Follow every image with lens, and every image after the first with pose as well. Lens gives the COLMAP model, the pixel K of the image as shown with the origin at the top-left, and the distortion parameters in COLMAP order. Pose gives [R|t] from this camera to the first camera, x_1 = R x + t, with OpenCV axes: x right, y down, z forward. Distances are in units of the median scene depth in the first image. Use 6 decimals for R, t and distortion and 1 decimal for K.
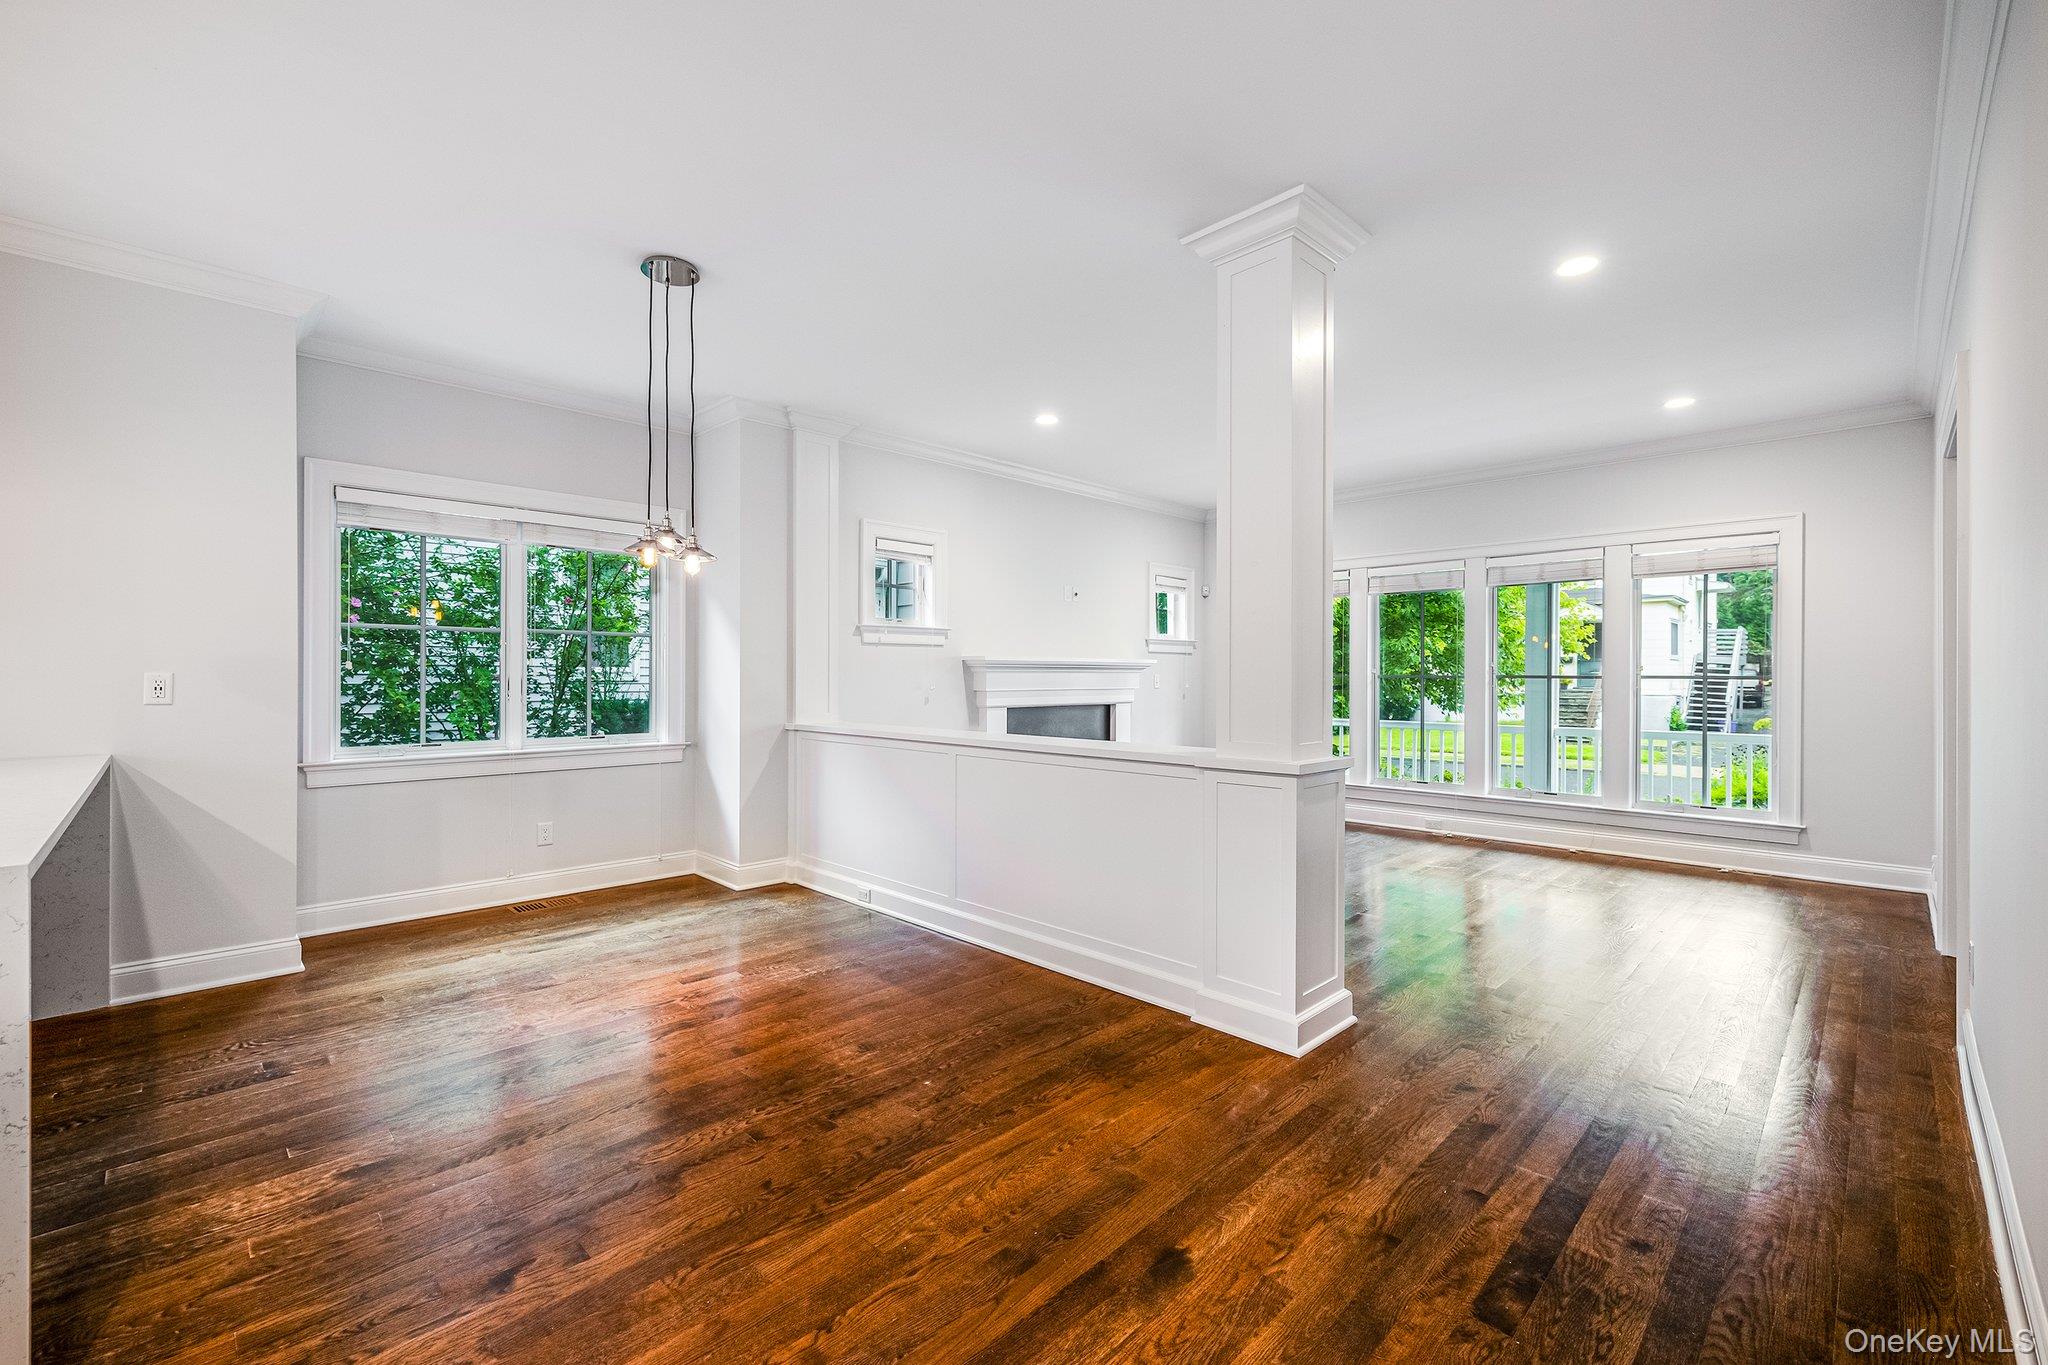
lens RADIAL K [[862.8, 0, 1024.0], [0, 862.8, 682.5], [0, 0, 1]] dist [-0.002081, -0.000186]
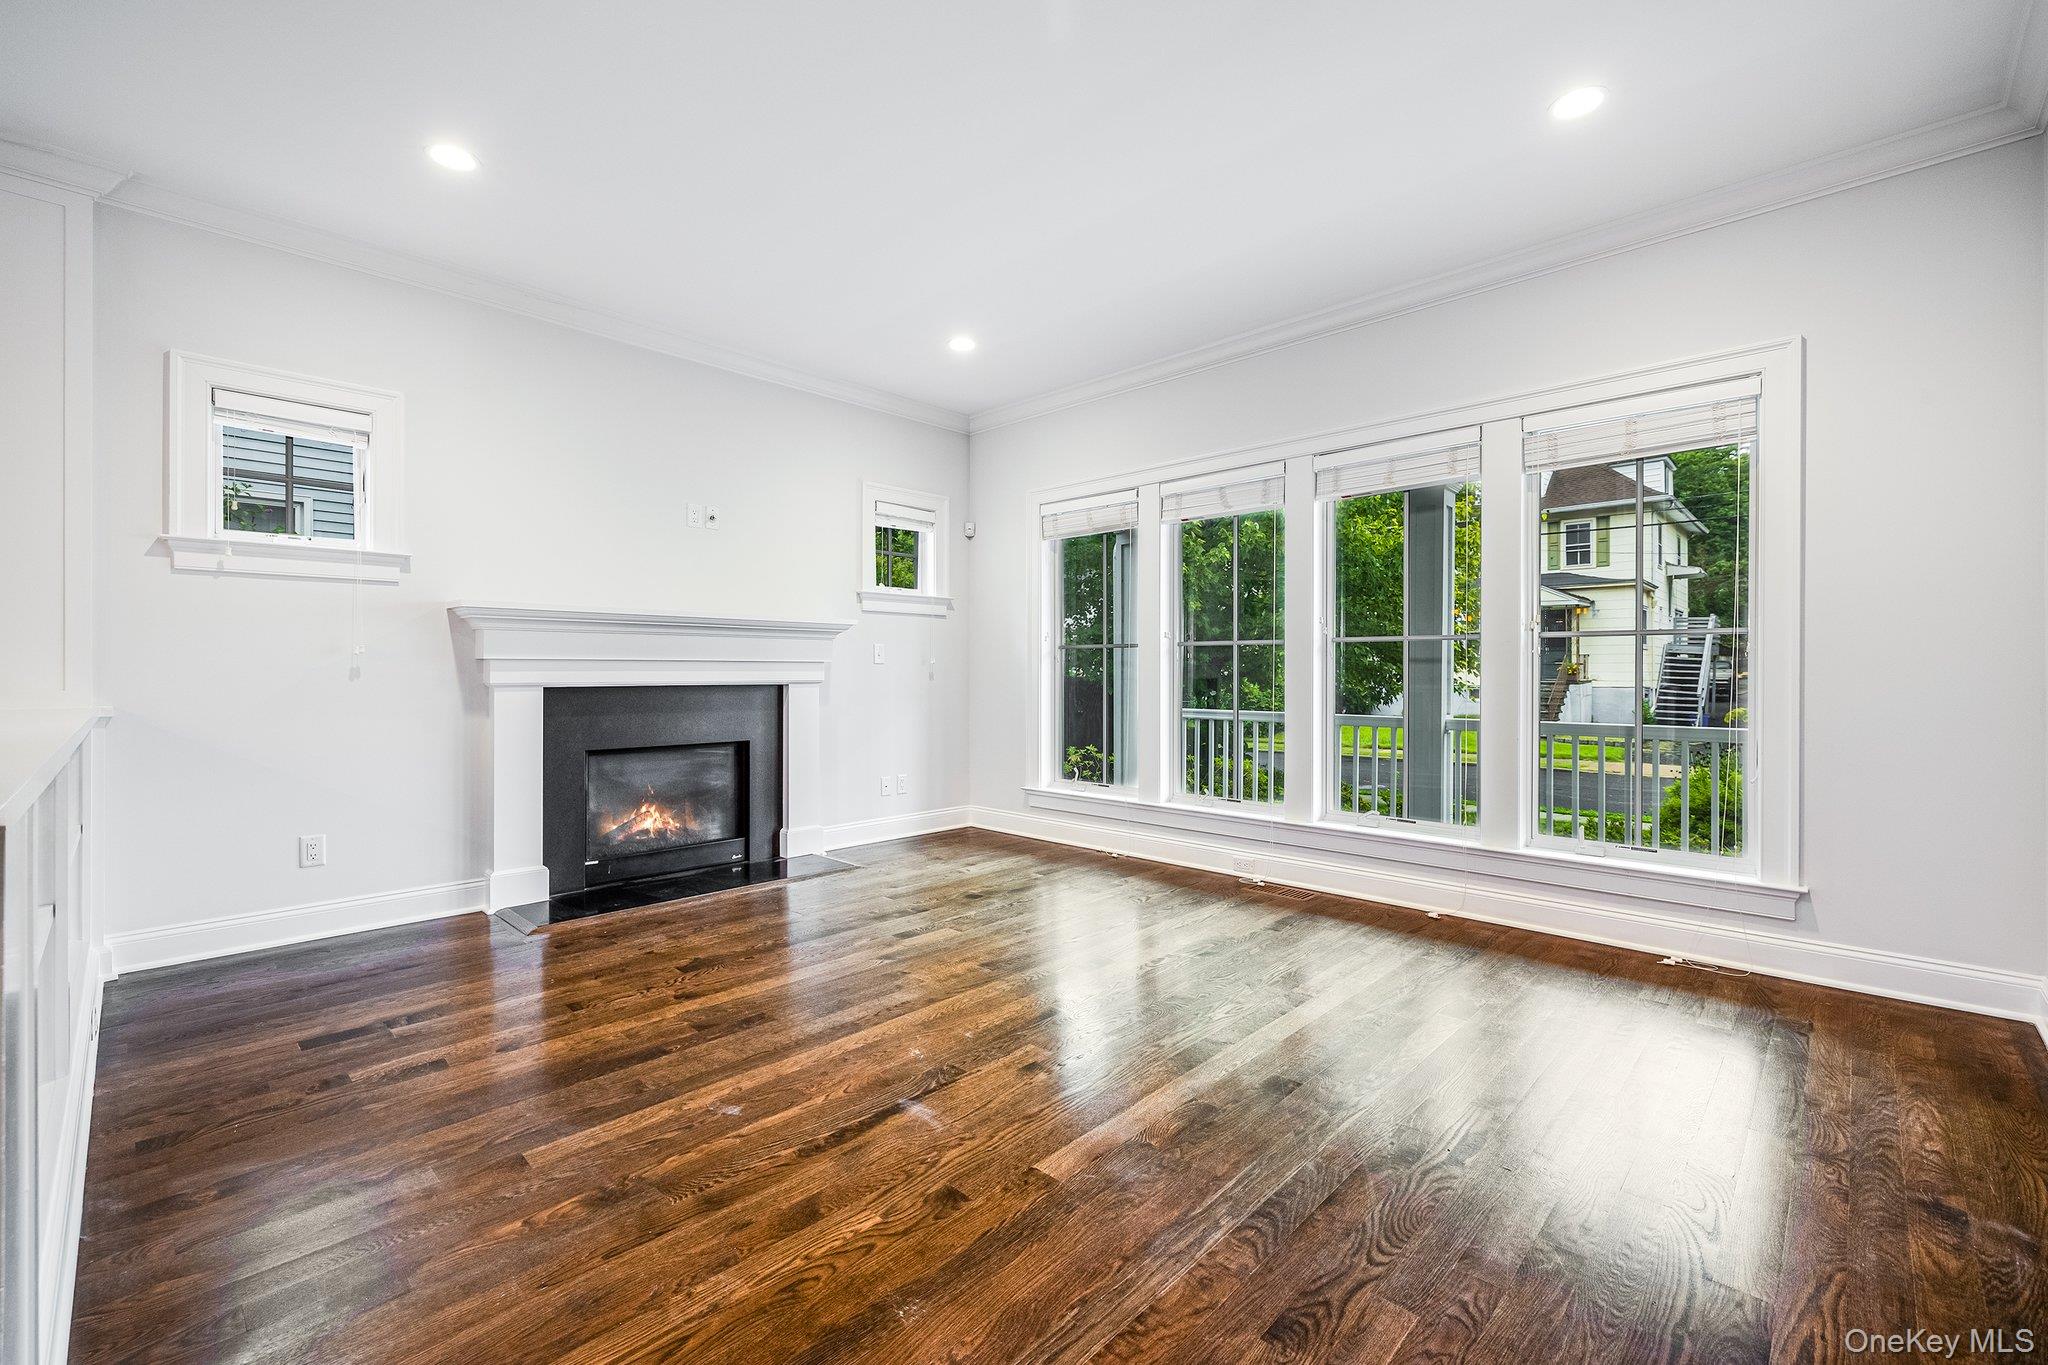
lens RADIAL K [[857.8, 0, 1031.7], [0, 857.8, 675.4], [0, 0, 1]] dist [-0.000786, 0.000048]
pose [[0.999778, -0.000277, 0.021056, 0.323985], [0.000344, 0.999995, -0.003175, 0.023128], [-0.021055, 0.003182, 0.999773, 0.375775]]
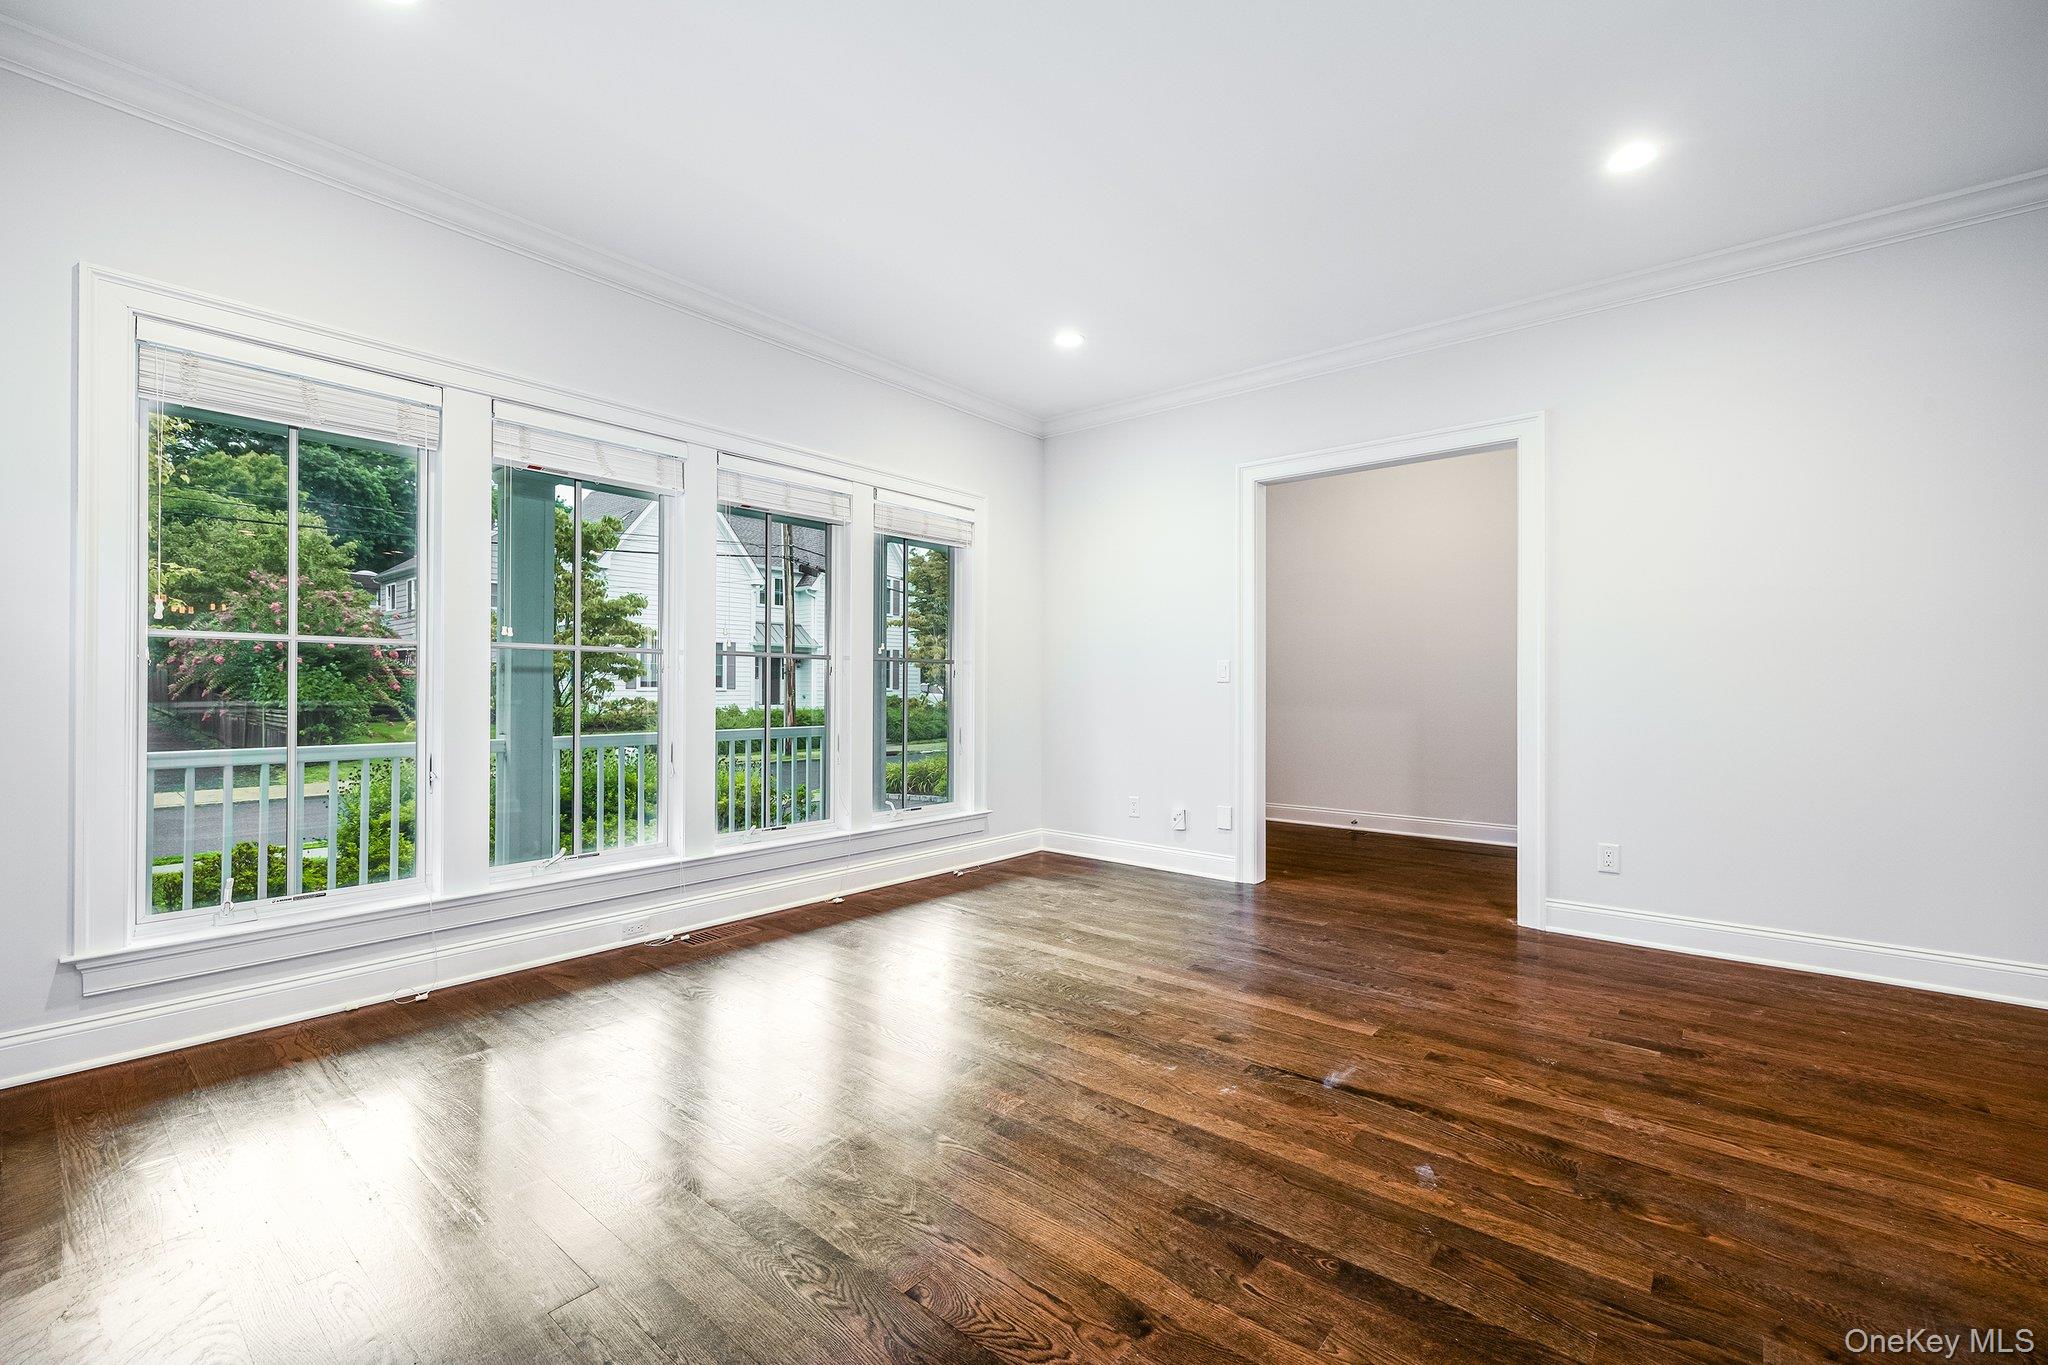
lens RADIAL K [[862.8, 0, 1024.0], [0, 862.8, 682.5], [0, 0, 1]] dist [-0.002081, -0.000186]
pose [[-0.088931, 0.004476, 0.996028, -0.081721], [0.004430, 0.999982, -0.004099, 0.019451], [-0.996028, 0.004048, -0.088949, 0.886118]]
